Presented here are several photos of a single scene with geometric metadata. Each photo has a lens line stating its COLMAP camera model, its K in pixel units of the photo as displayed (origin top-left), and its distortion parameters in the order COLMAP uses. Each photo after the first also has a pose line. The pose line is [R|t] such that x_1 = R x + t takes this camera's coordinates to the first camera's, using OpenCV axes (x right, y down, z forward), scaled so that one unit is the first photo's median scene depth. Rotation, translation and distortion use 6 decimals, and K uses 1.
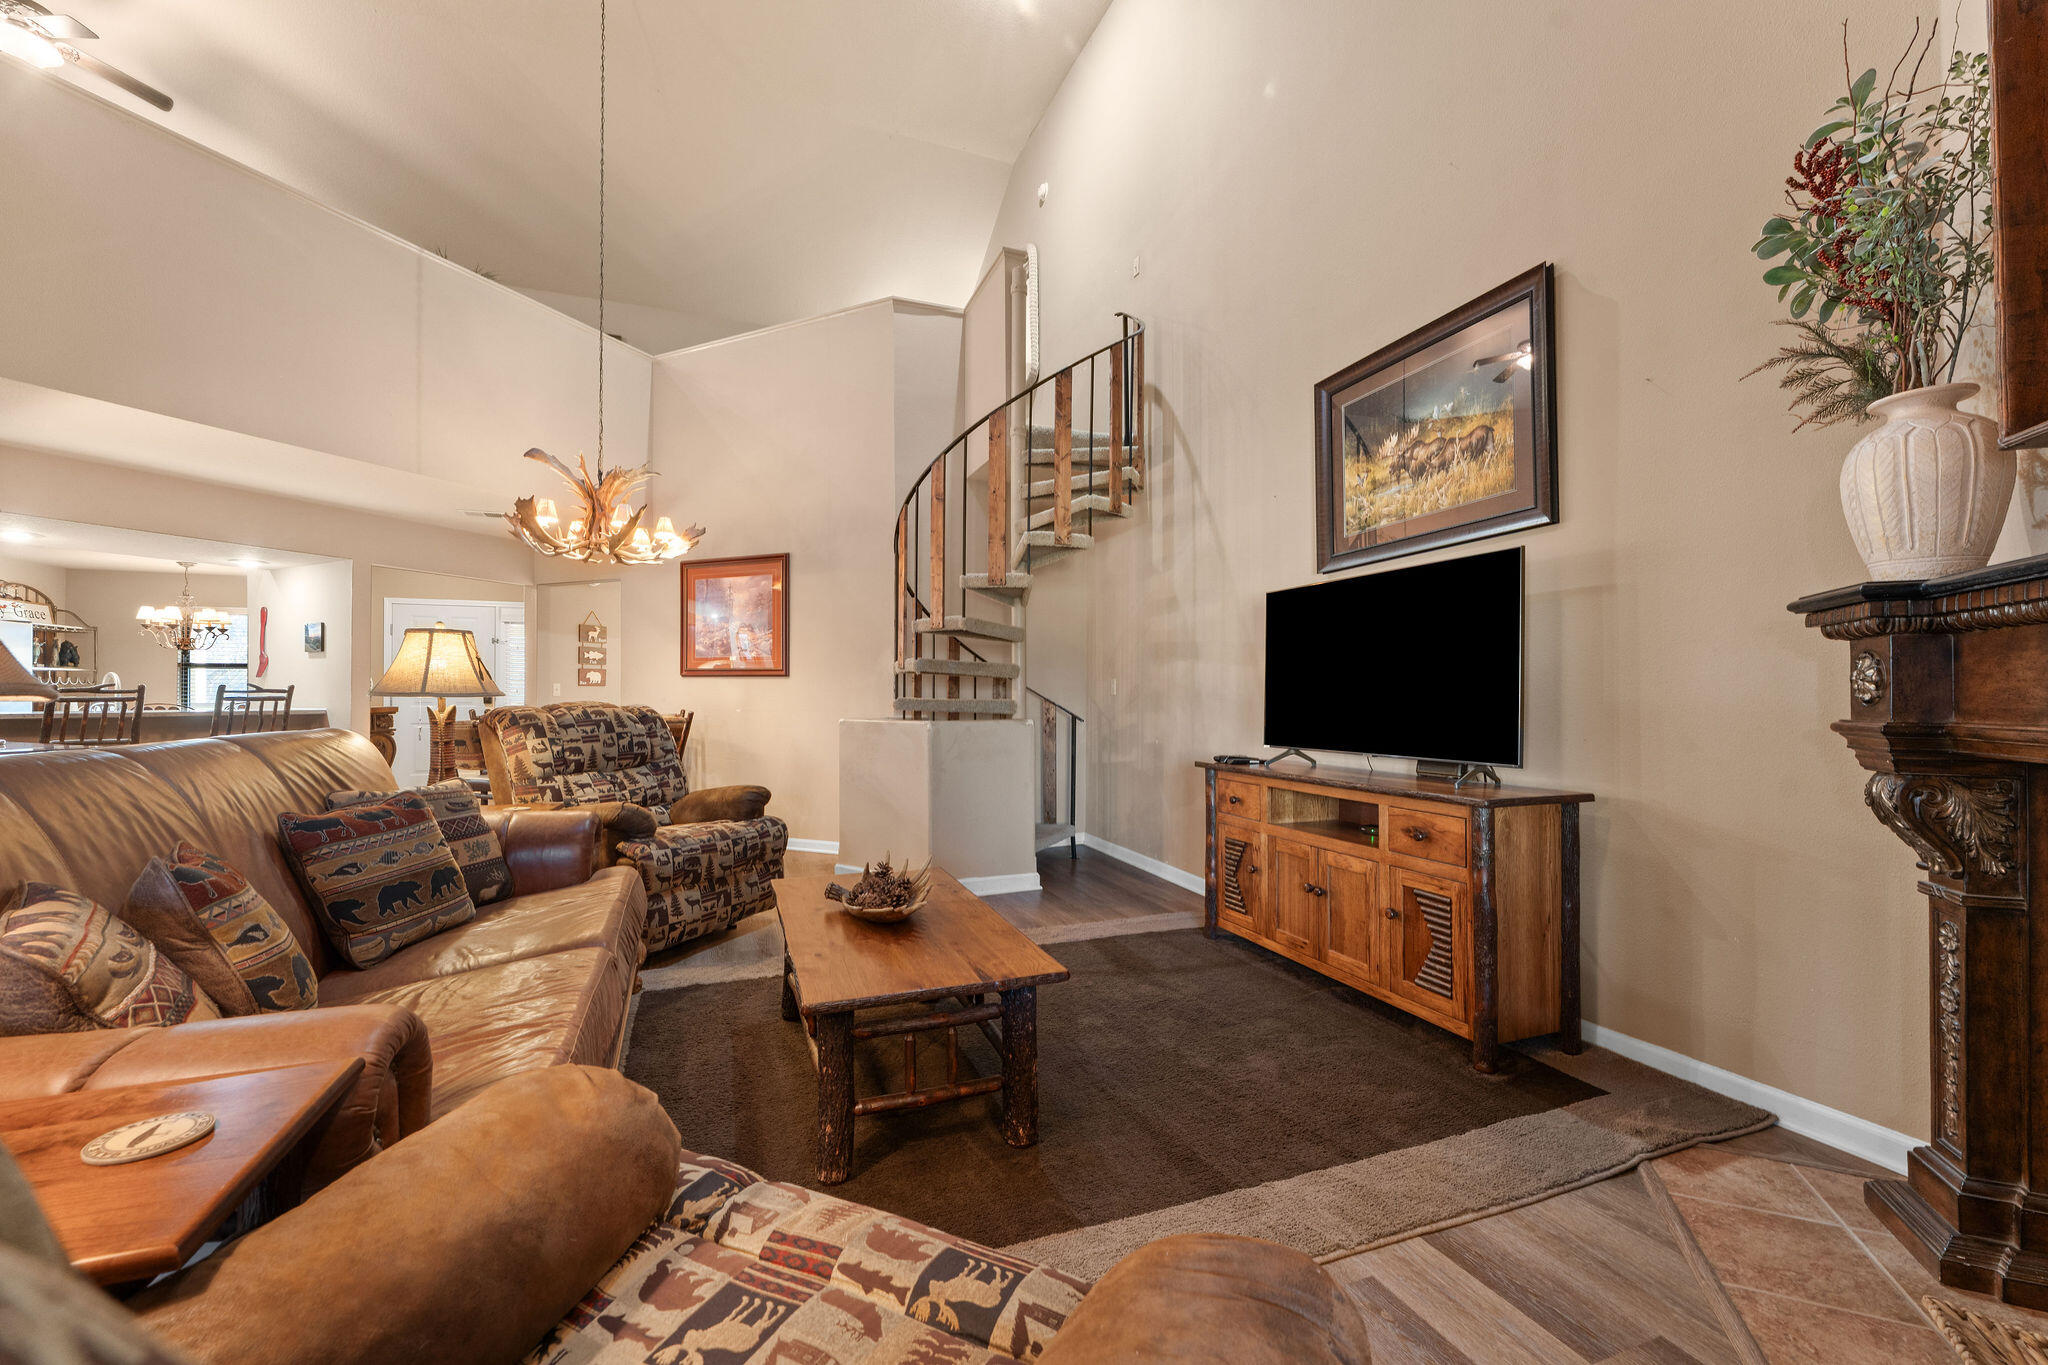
lens RADIAL K [[811.1, 0, 1017.3], [0, 811.1, 689.1], [0, 0, 1]] dist [-0.000806, -0.000168]
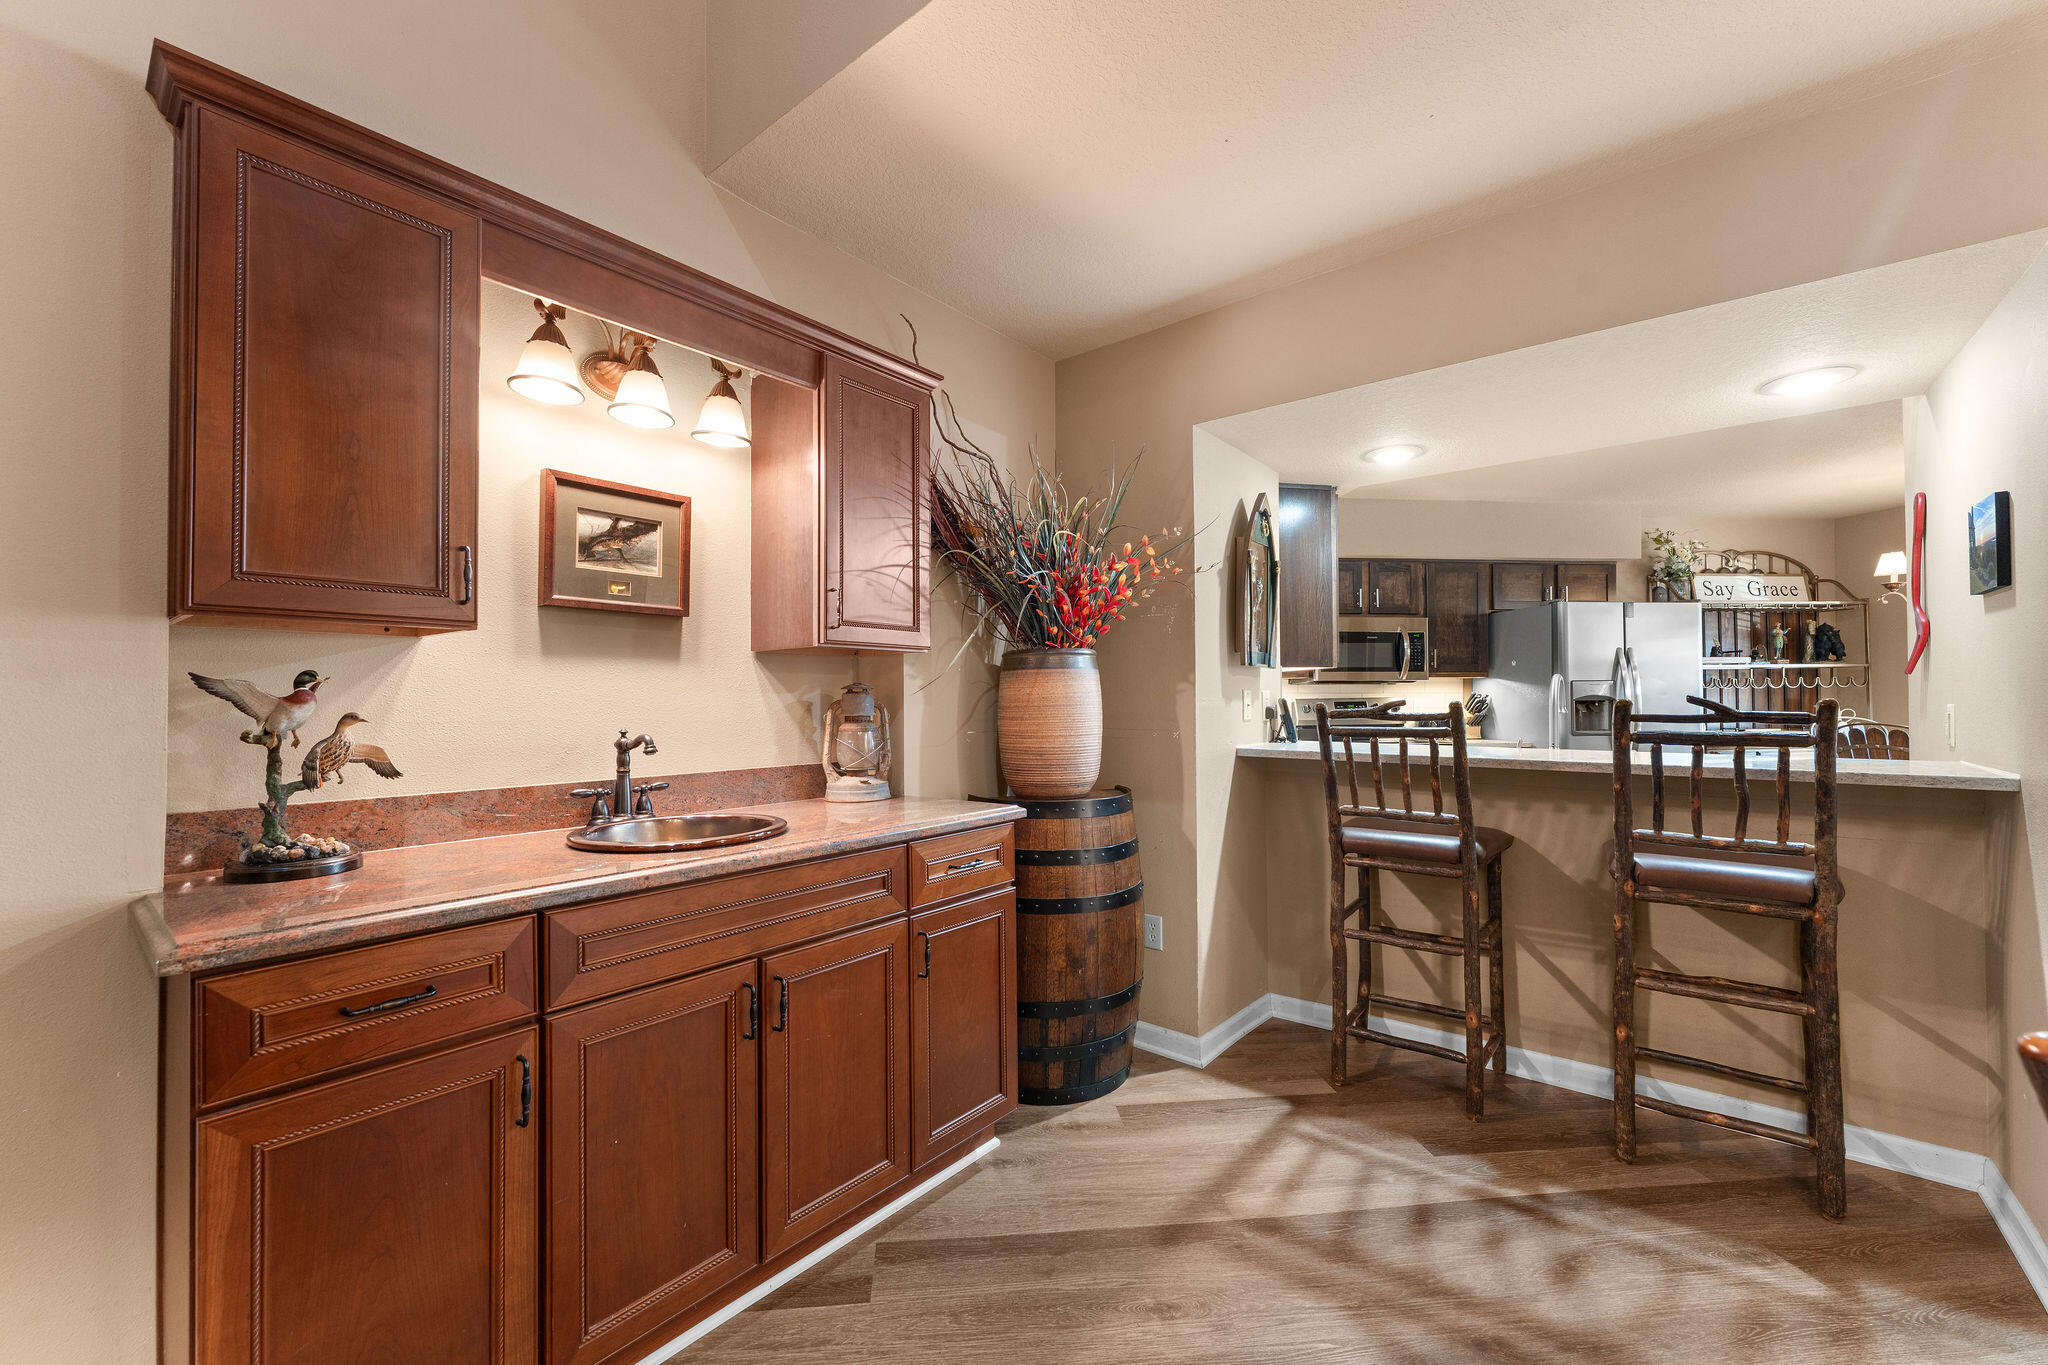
lens RADIAL K [[811.1, 0, 1017.3], [0, 811.1, 689.1], [0, 0, 1]] dist [-0.000806, -0.000168]
pose [[-0.255439, -0.006000, -0.966807, -0.343219], [0.016584, 0.999806, -0.010587, -0.007820], [0.966683, -0.018738, -0.255290, 0.528709]]
